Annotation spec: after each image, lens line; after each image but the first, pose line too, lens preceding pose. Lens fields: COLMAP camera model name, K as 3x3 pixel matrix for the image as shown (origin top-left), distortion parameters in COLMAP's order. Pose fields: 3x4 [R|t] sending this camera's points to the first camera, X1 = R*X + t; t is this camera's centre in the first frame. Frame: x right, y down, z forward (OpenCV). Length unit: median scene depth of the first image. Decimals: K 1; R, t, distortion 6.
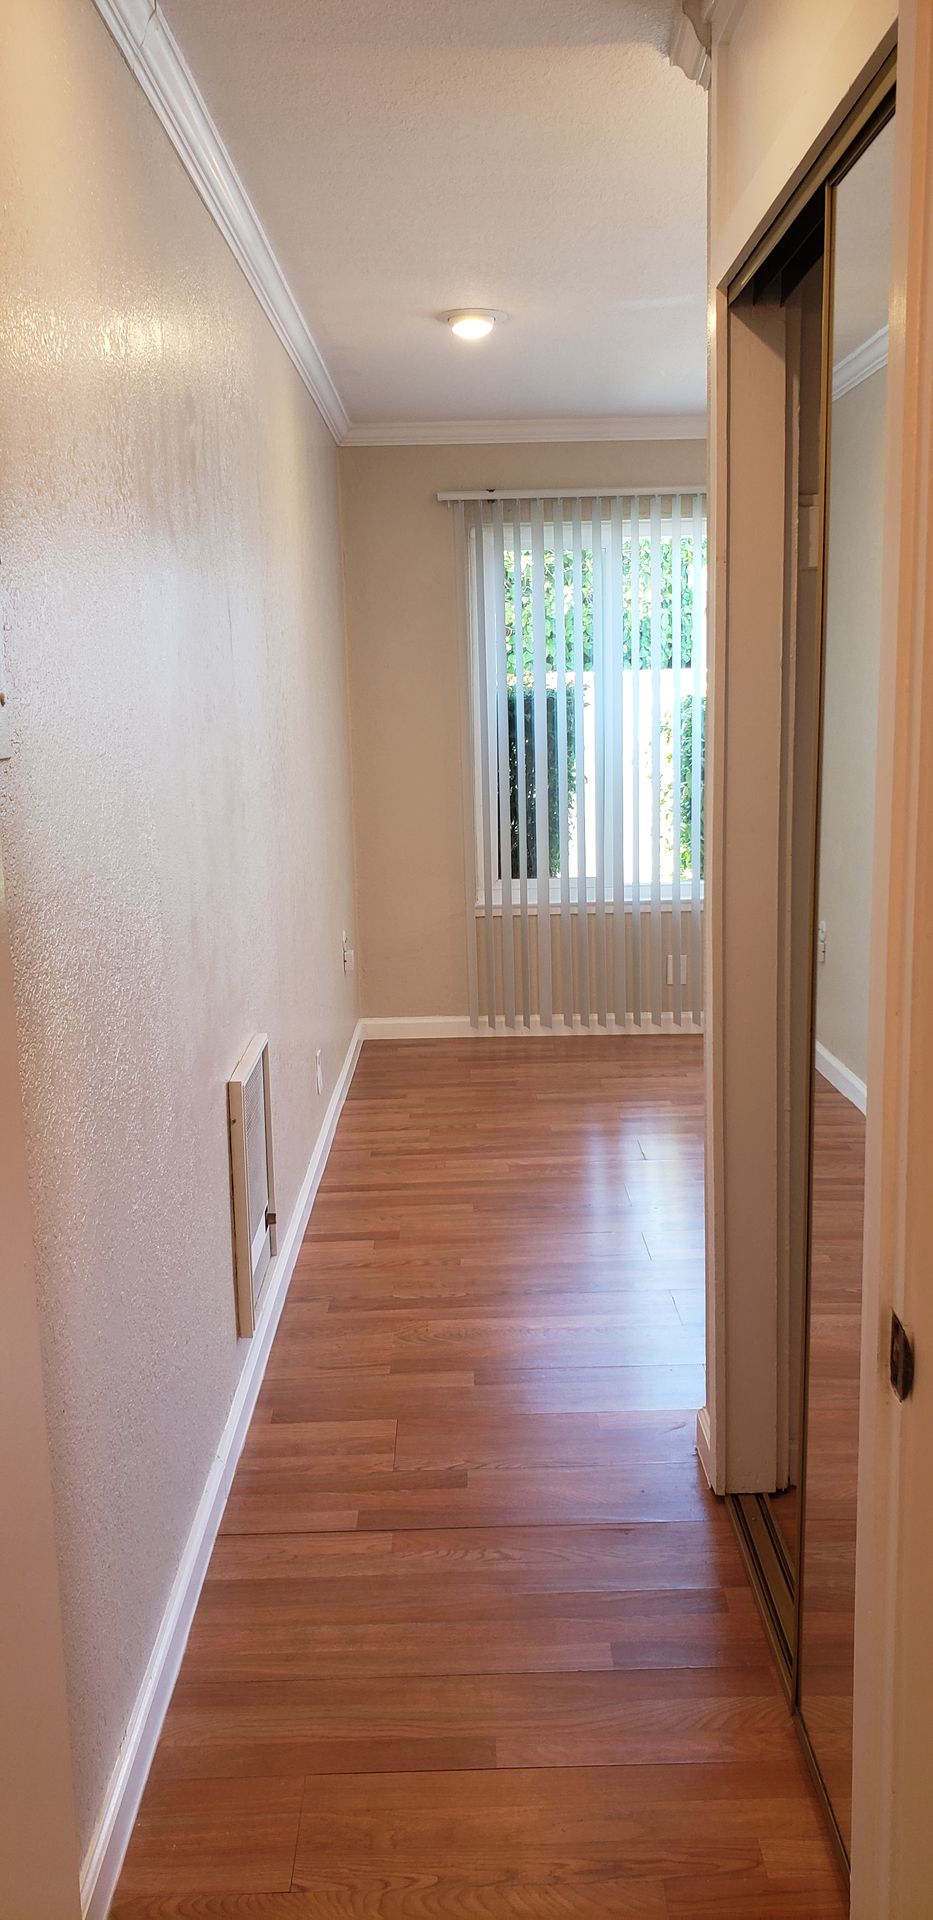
lens RADIAL K [[1535.2, 0, 467.0], [0, 1535.2, 961.1], [0, 0, 1]] dist [-0.029240, -0.000897]
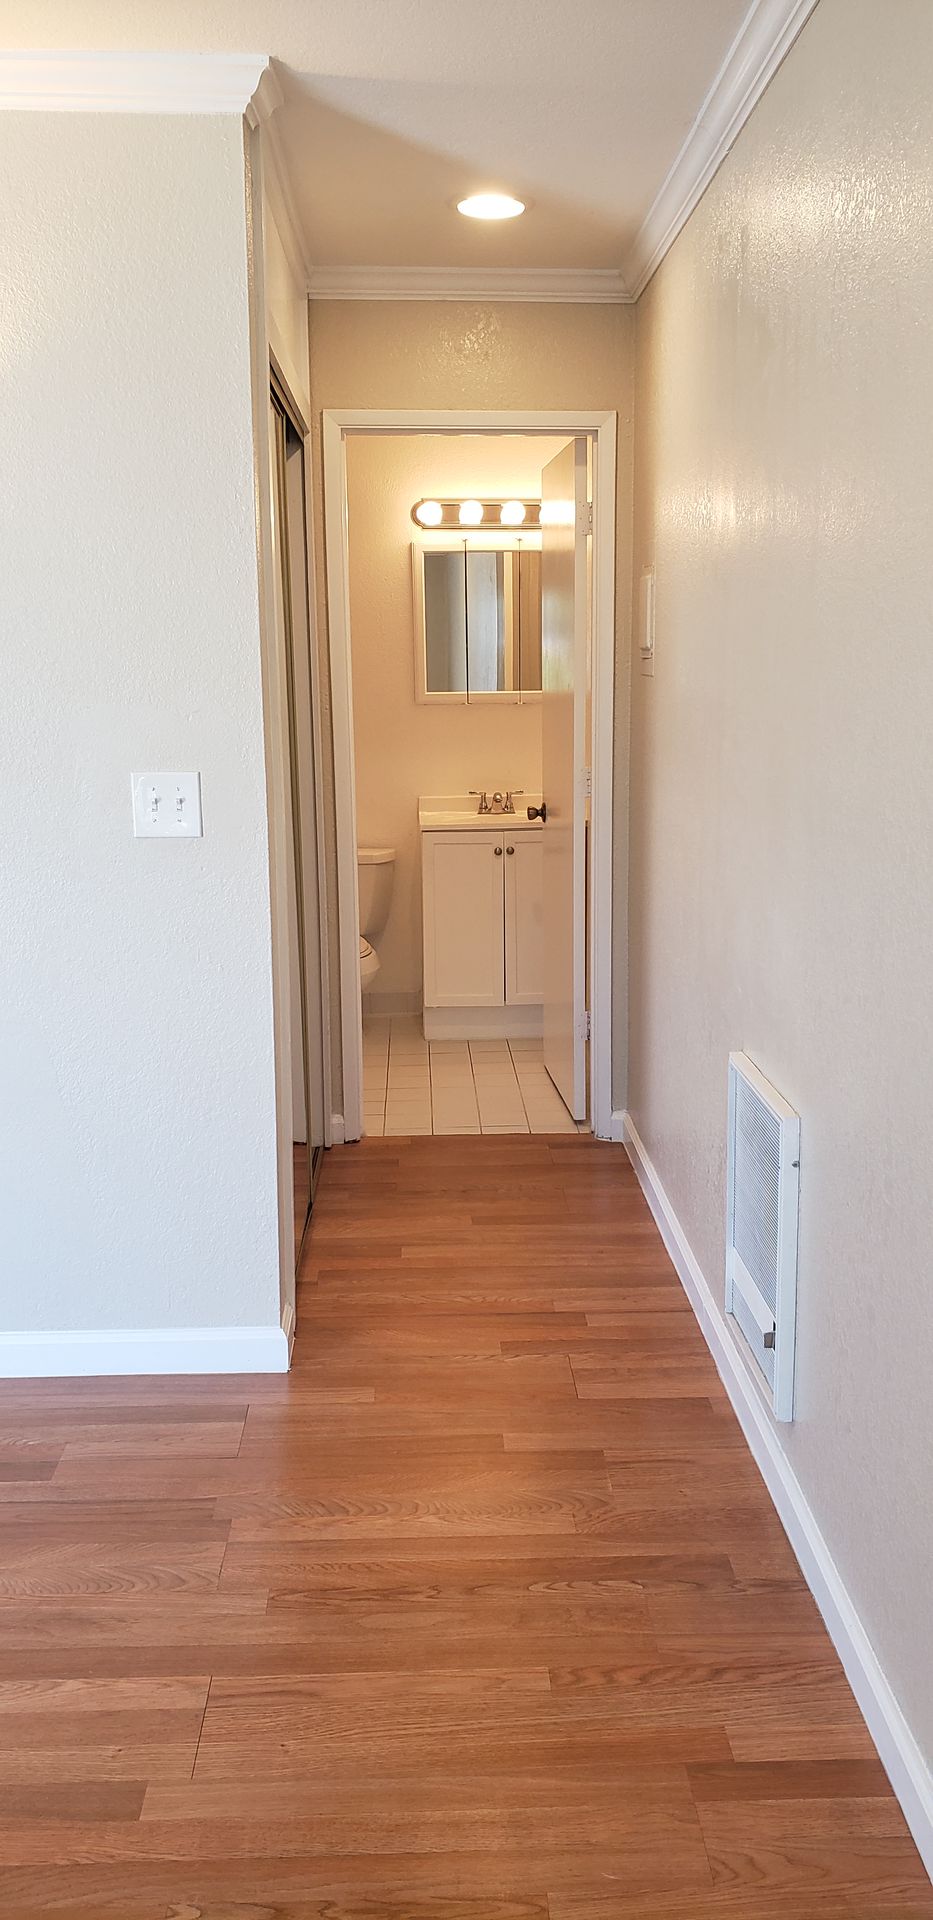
lens RADIAL K [[1535.2, 0, 469.6], [0, 1535.2, 953.6], [0, 0, 1]] dist [-0.029240, -0.000897]
pose [[-0.998984, 0.039664, -0.021389, 0.036339], [0.029269, 0.931996, 0.361285, -0.348459], [0.034264, 0.360292, -0.932210, 1.959385]]
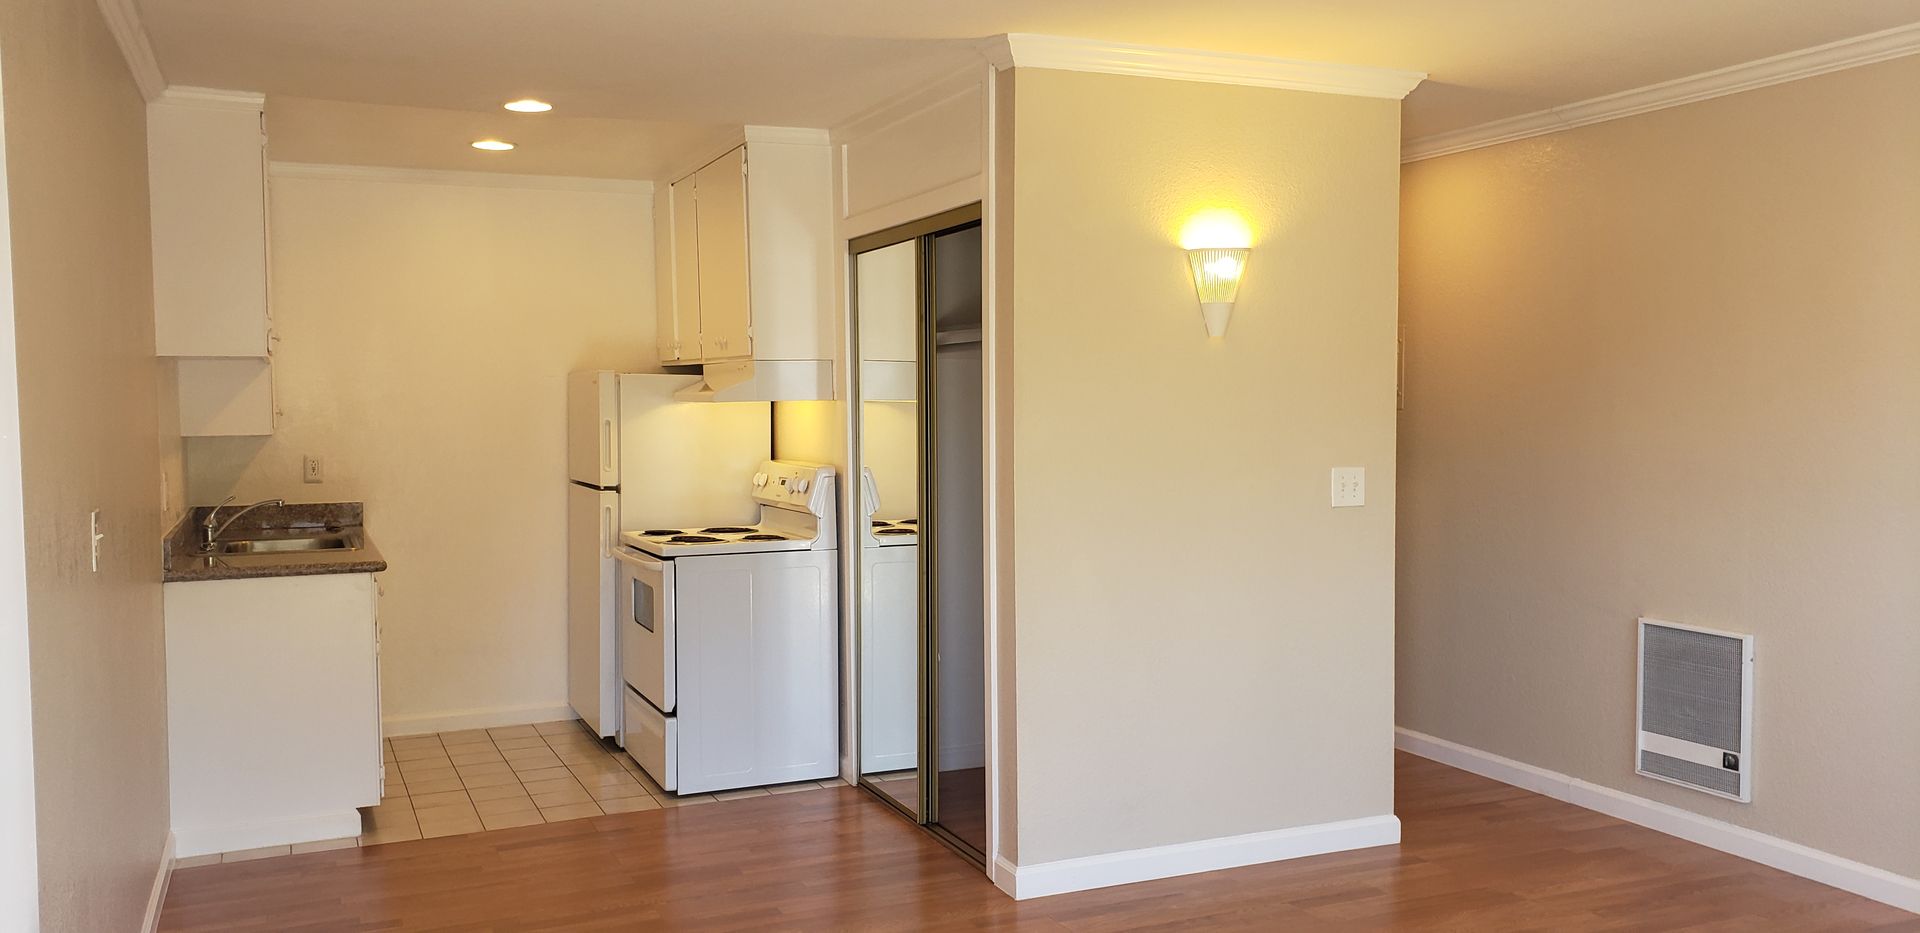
lens RADIAL K [[1535.2, 0, 960.0], [0, 1535.2, 471.7], [0, 0, 1]] dist [-0.029240, -0.000897]
pose [[-0.919374, 0.048247, -0.390414, 1.279362], [-0.042423, 0.974503, 0.220329, -0.449447], [0.391090, 0.219127, -0.893886, 2.307027]]
